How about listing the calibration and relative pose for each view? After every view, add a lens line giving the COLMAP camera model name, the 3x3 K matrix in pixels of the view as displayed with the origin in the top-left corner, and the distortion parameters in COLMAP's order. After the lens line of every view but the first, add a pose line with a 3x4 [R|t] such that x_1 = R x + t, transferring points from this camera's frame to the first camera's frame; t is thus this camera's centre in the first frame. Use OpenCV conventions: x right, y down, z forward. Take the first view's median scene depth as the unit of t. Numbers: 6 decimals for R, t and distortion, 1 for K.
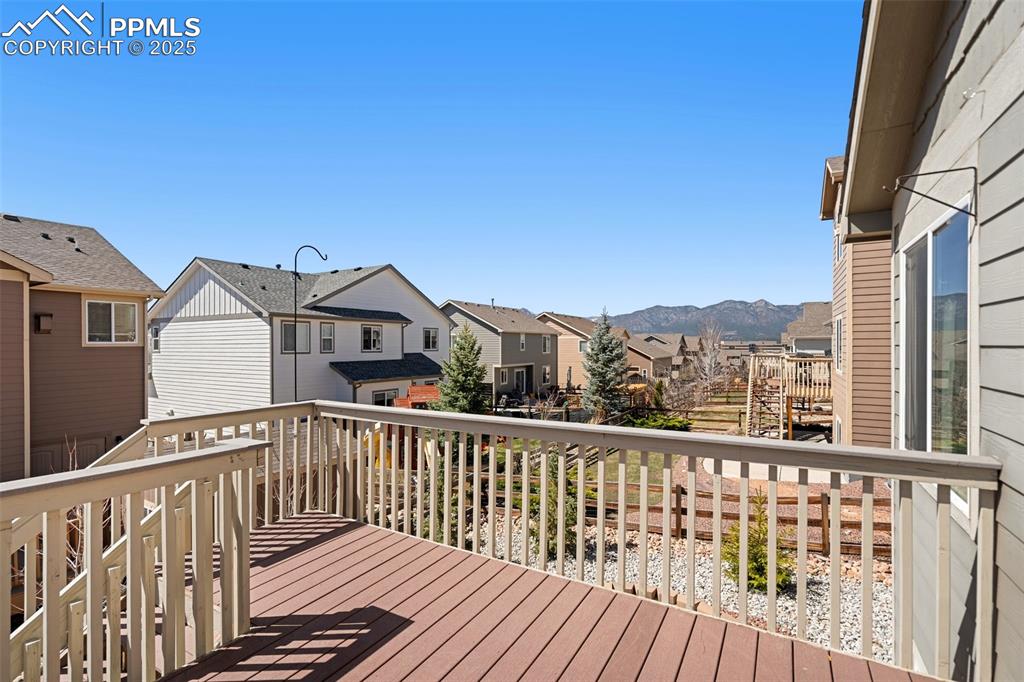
lens RADIAL K [[472.6, 0, 507.7], [0, 472.6, 350.1], [0, 0, 1]] dist [-0.029762, -0.000256]
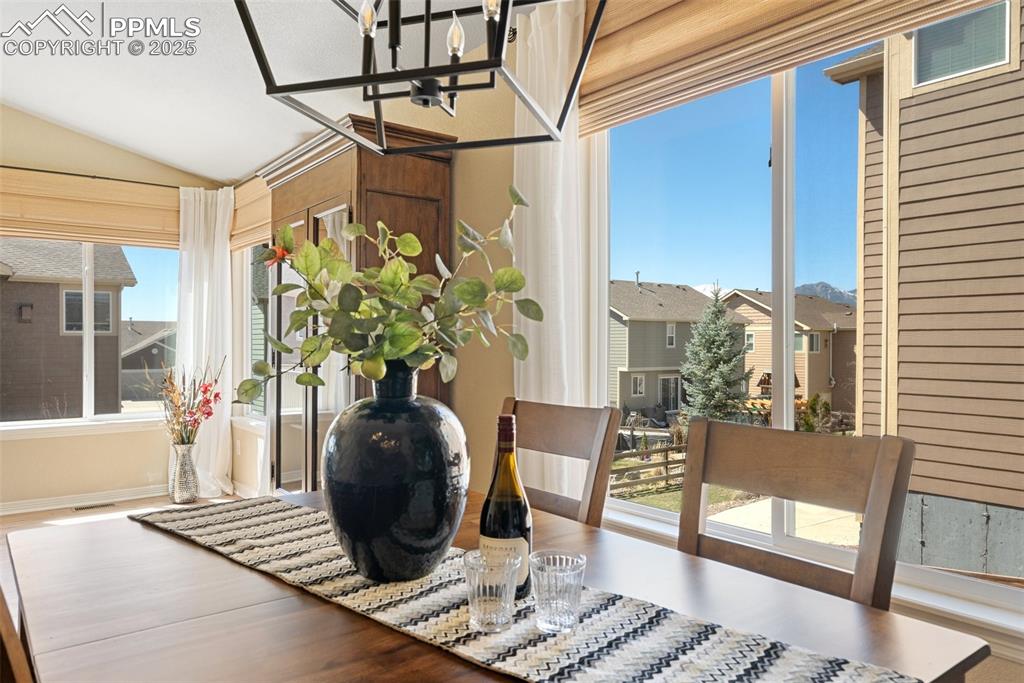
lens RADIAL K [[723.7, 0, 513.7], [0, 723.7, 338.7], [0, 0, 1]] dist [0.001293, 0.000077]
pose [[0.930286, 0.004741, -0.366805, 0.336866], [-0.009896, 0.999877, -0.012174, 0.005268], [0.366702, 0.014955, 0.930218, -0.070815]]
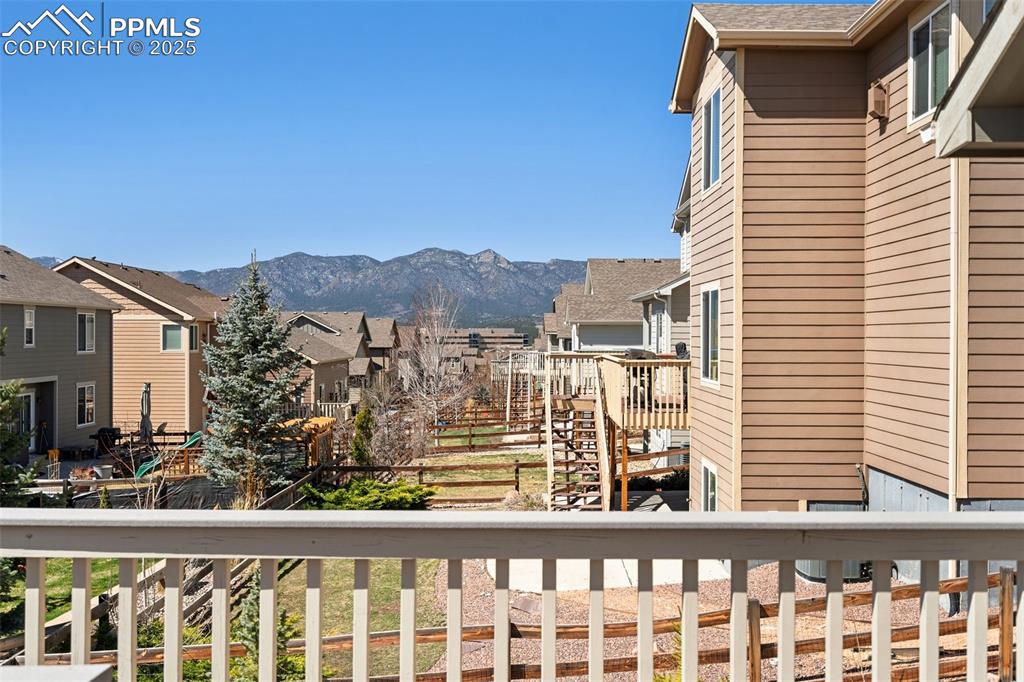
lens RADIAL K [[1001.6, 0, 510.6], [0, 1001.6, 334.2], [0, 0, 1]] dist [-0.006845, 0.000000]
pose [[0.868622, 0.003254, 0.495464, -0.062294], [0.002364, 0.999940, -0.010711, -0.000053], [-0.495469, 0.010475, 0.868562, 0.036037]]
